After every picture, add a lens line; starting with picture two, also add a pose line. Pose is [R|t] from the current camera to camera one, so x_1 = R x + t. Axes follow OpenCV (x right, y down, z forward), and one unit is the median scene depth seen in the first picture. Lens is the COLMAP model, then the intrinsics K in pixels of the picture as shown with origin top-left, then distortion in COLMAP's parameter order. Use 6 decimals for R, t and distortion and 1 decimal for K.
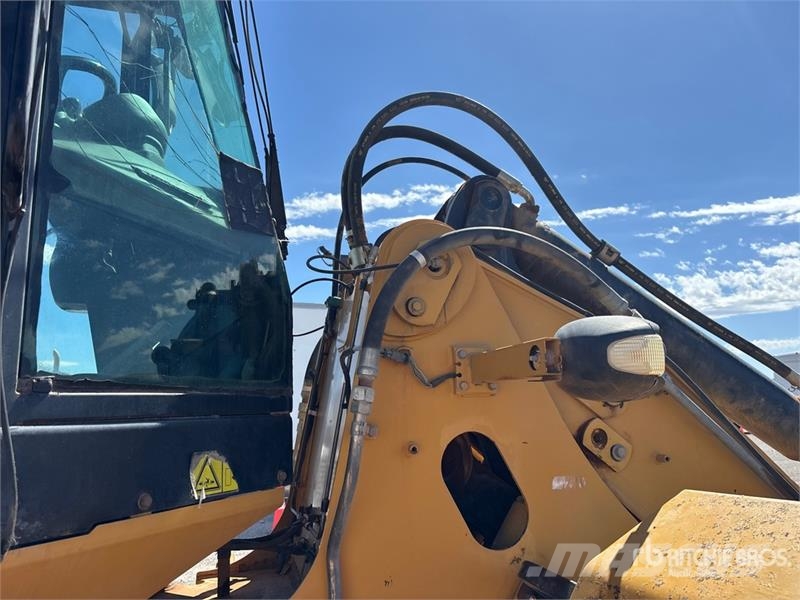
lens RADIAL K [[615.6, 0, 401.6], [0, 615.6, 301.2], [0, 0, 1]] dist [0.007401, 0.001188]
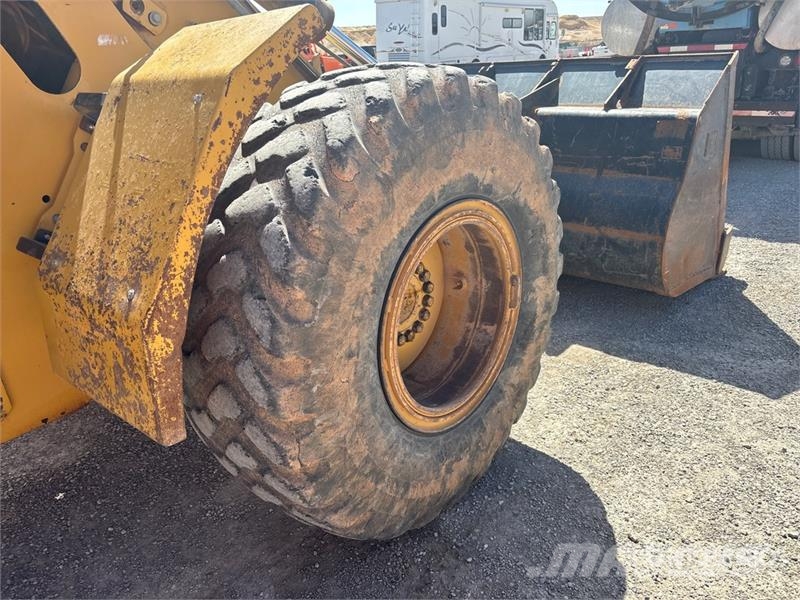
lens RADIAL K [[609.5, 0, 408.3], [0, 609.5, 304.6], [0, 0, 1]] dist [0.050142, -0.058027]
pose [[0.848815, -0.219388, 0.481022, 0.057174], [-0.067145, 0.857736, 0.509687, 0.070593], [-0.524409, -0.464928, 0.713328, -0.446781]]
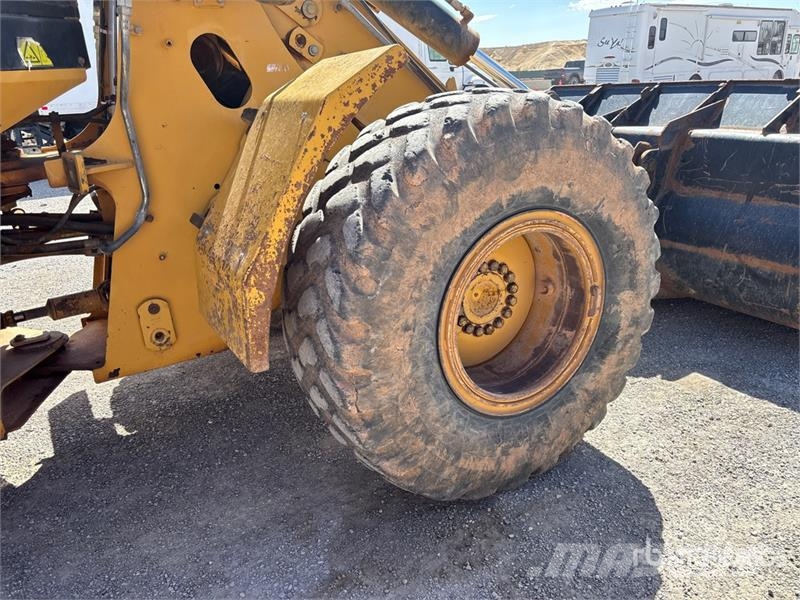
lens RADIAL K [[609.5, 0, 406.5], [0, 609.5, 304.1], [0, 0, 1]] dist [0.050142, -0.058027]
pose [[0.971662, -0.100492, 0.213950, 0.182906], [-0.021918, 0.862926, 0.504856, 0.005750], [-0.235357, -0.495238, 0.836269, -0.706833]]
